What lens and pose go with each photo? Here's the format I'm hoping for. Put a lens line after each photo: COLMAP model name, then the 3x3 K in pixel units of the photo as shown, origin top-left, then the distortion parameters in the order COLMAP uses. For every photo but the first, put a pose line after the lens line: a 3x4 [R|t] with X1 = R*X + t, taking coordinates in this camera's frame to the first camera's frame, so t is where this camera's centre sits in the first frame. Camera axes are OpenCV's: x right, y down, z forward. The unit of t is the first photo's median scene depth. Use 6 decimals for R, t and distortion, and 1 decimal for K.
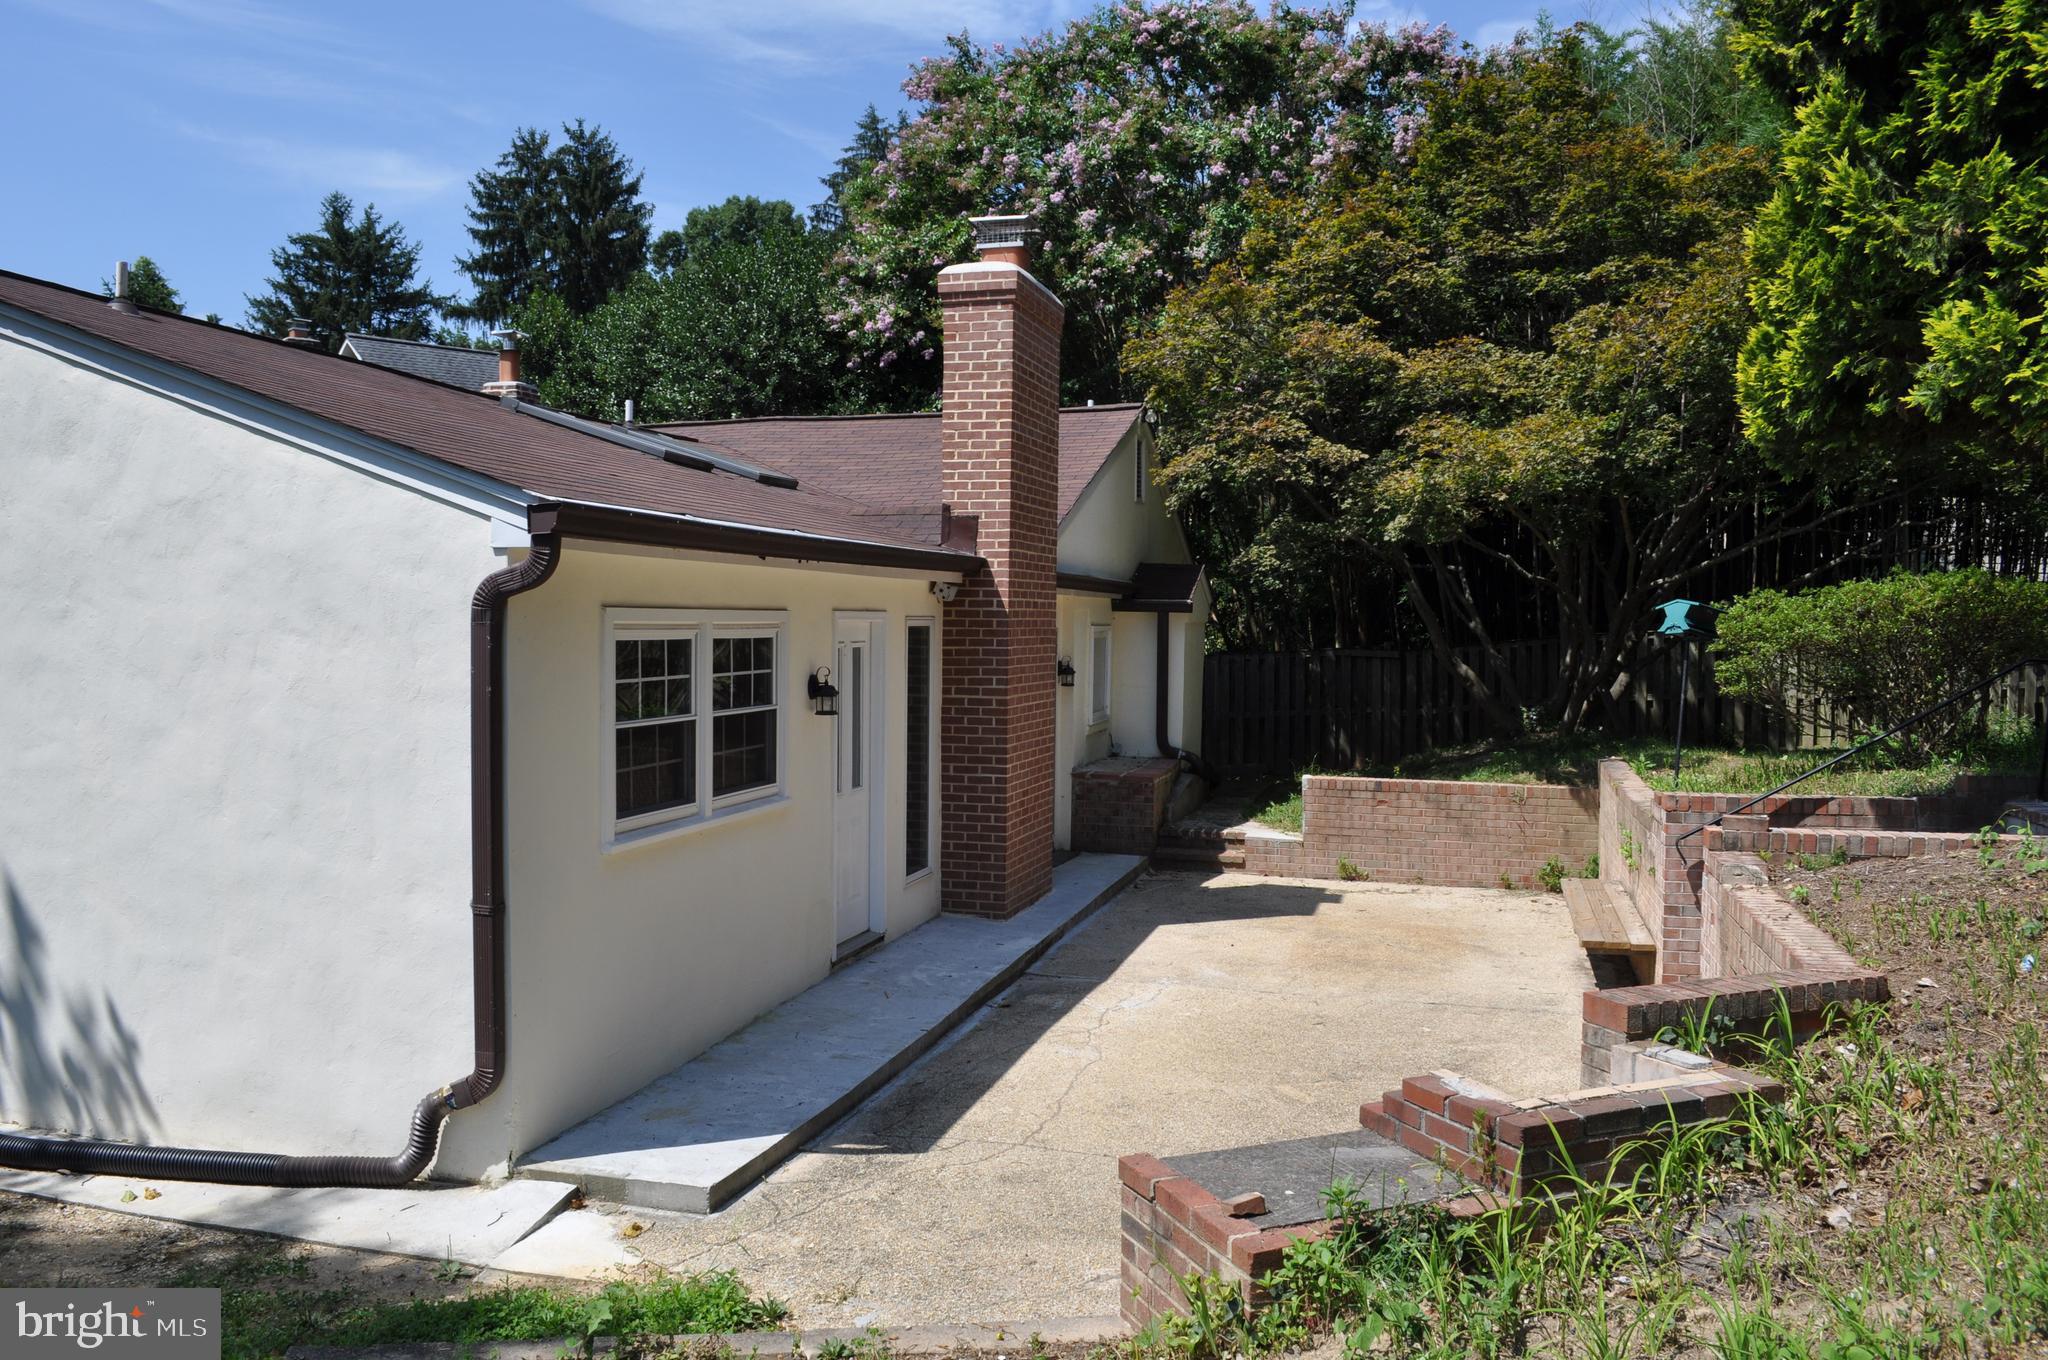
lens RADIAL K [[1610.7, 0, 1025.0], [0, 1610.7, 678.2], [0, 0, 1]] dist [-0.074184, 0.003325]
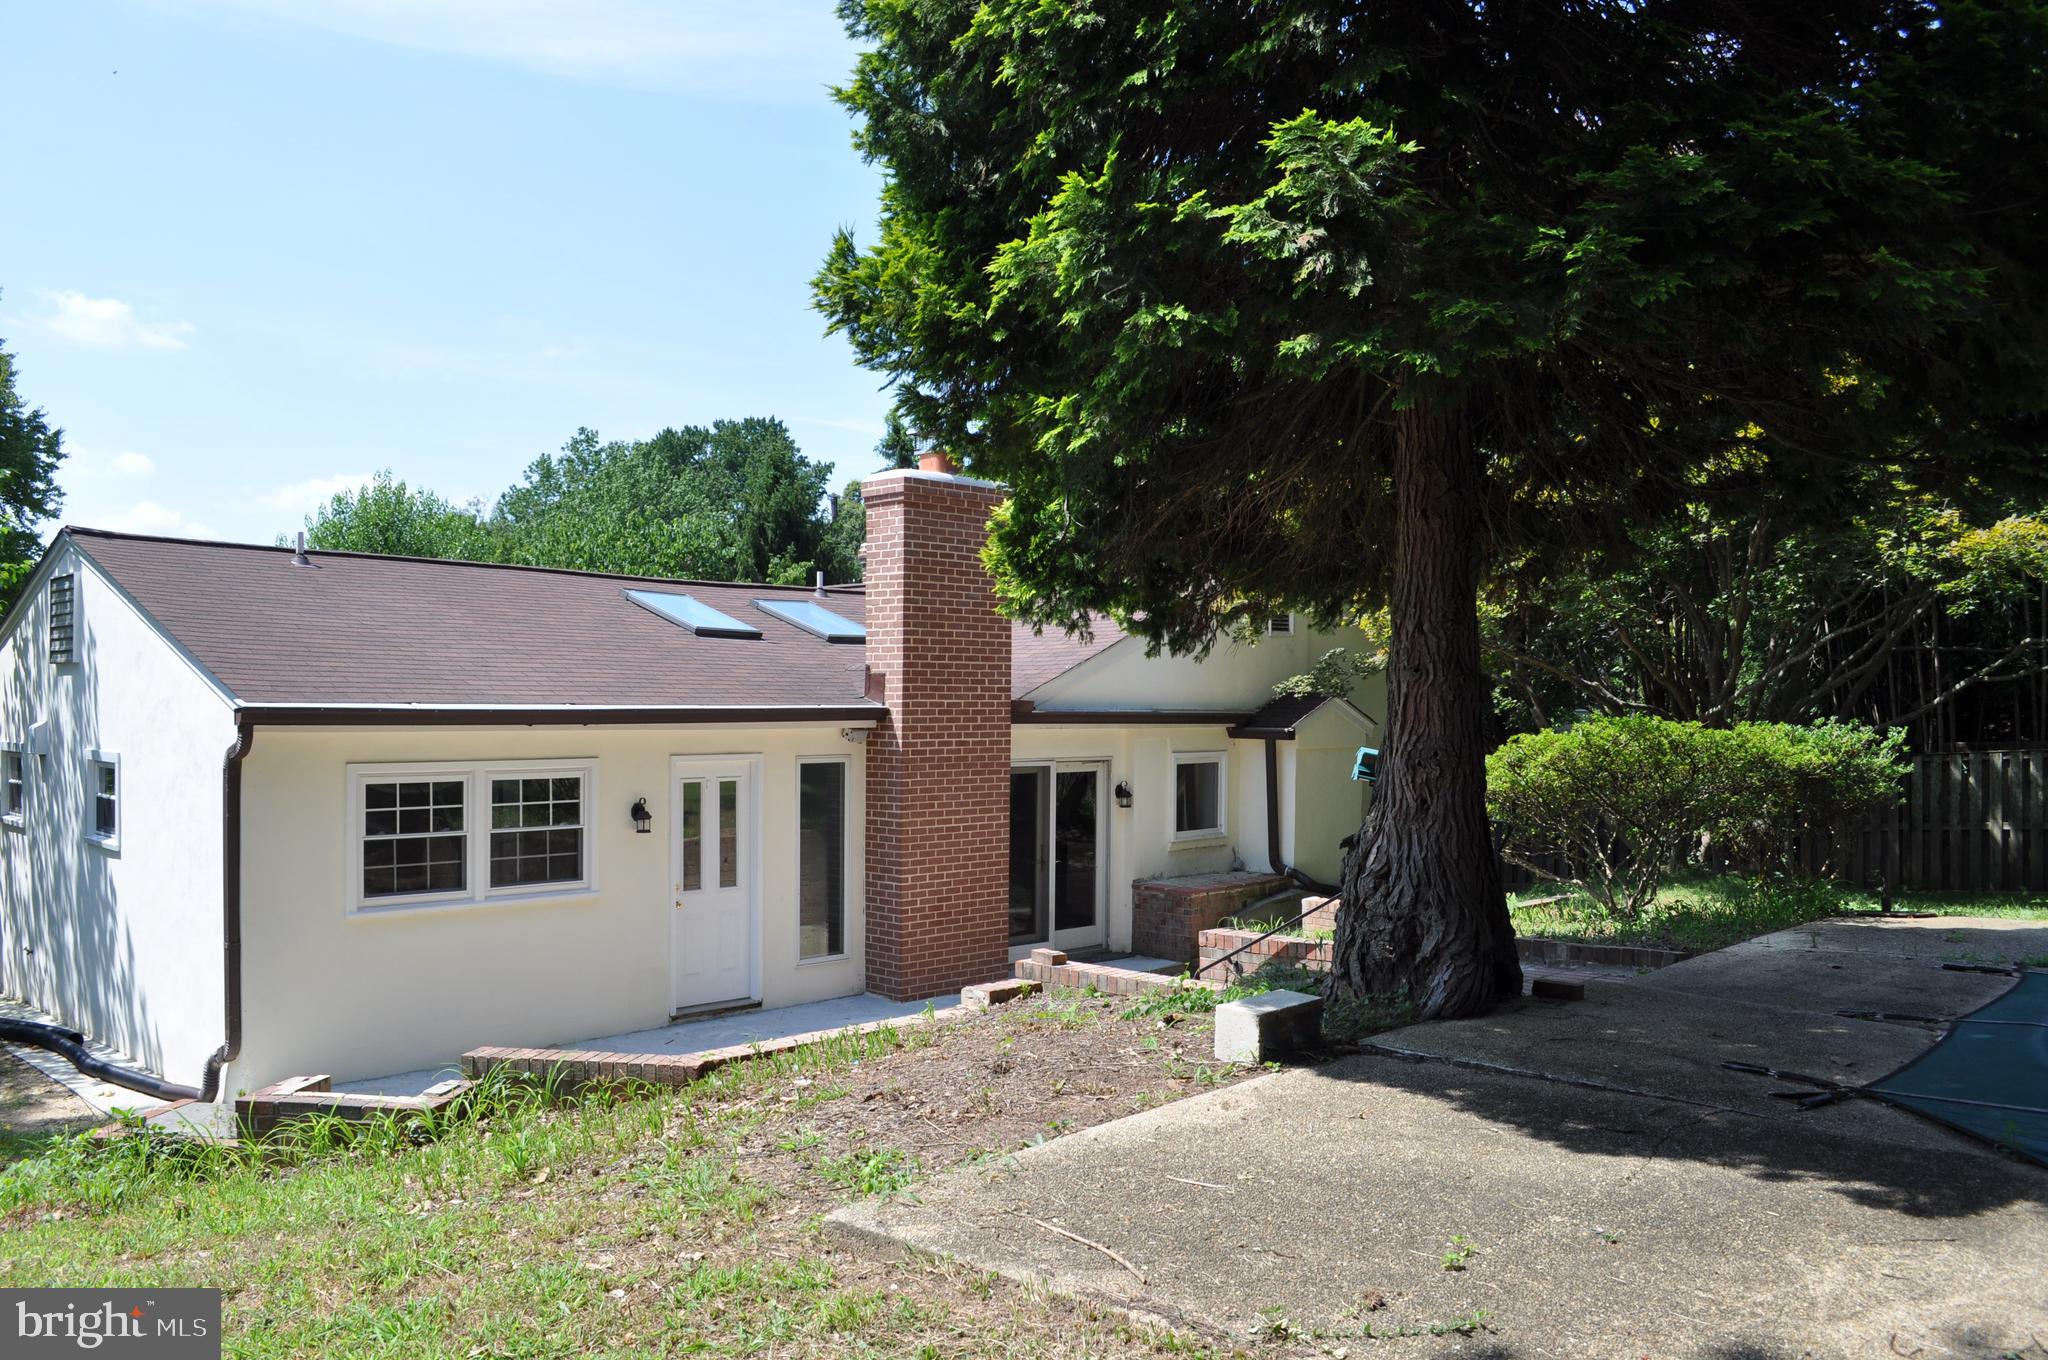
lens RADIAL K [[1610.7, 0, 1025.0], [0, 1610.7, 691.1], [0, 0, 1]] dist [-0.074184, 0.003325]
pose [[0.871338, -0.011496, -0.490548, 0.861456], [-0.012192, 0.998910, -0.045066, -0.041661], [0.490531, 0.045248, 0.870248, -0.038535]]
